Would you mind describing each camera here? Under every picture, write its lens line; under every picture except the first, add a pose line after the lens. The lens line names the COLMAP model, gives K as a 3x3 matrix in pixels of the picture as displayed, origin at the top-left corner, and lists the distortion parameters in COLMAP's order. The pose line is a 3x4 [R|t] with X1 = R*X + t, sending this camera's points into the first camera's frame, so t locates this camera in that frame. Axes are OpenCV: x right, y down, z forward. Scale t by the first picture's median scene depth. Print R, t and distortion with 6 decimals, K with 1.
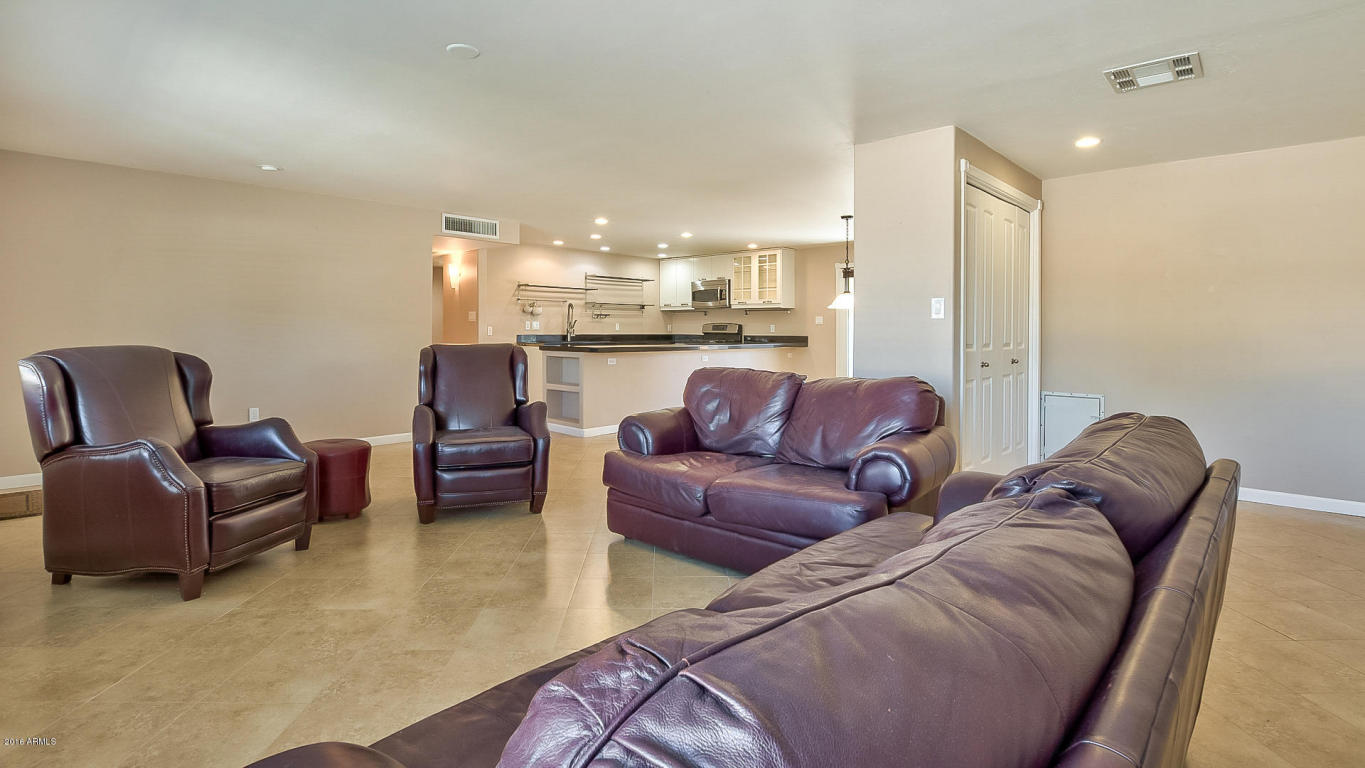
lens RADIAL K [[644.9, 0, 681.8], [0, 644.9, 354.6], [0, 0, 1]] dist [-0.024348, 0.000332]
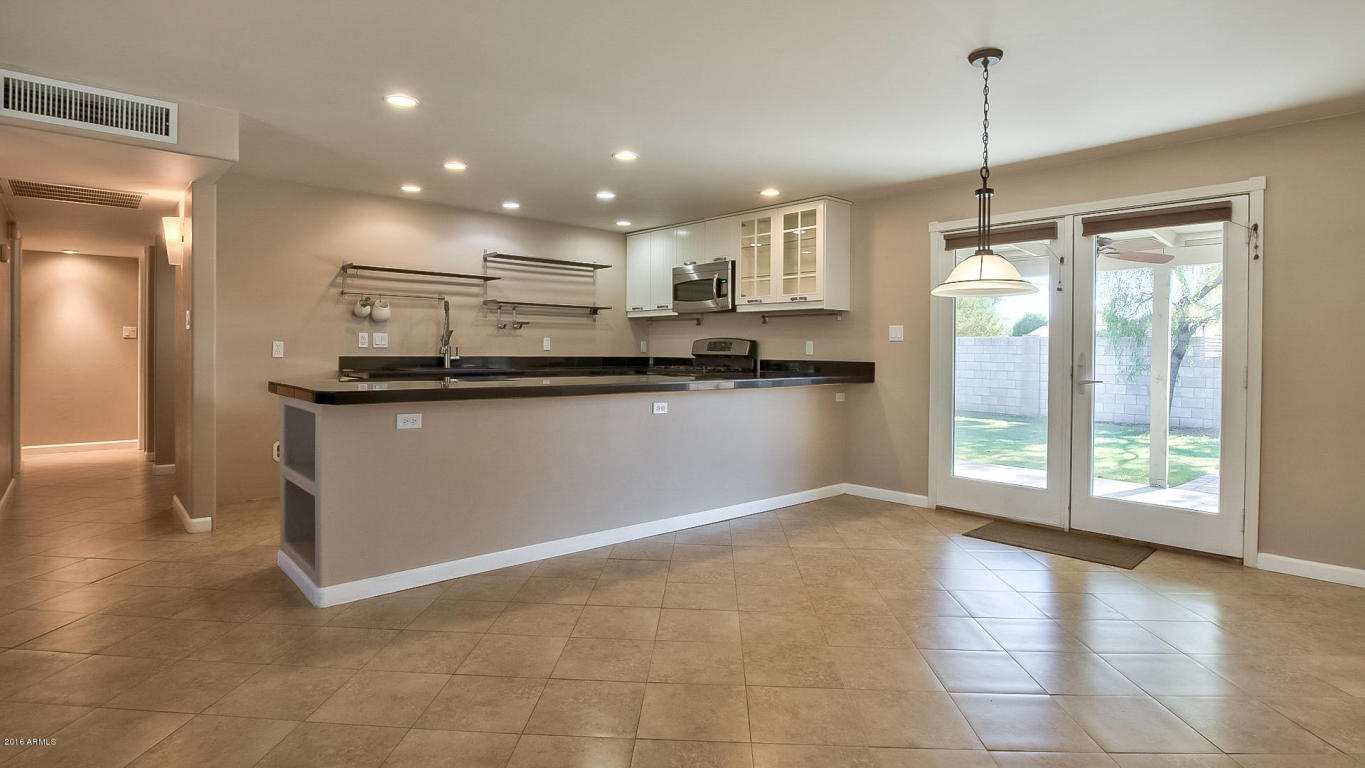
lens RADIAL K [[684.4, 0, 677.8], [0, 684.4, 349.3], [0, 0, 1]] dist [-0.024945, 0.000546]
pose [[0.996847, 0.004924, -0.079197, 0.075261], [-0.008117, 0.999165, -0.040045, -0.014869], [0.078934, 0.040562, 0.996054, 0.413662]]
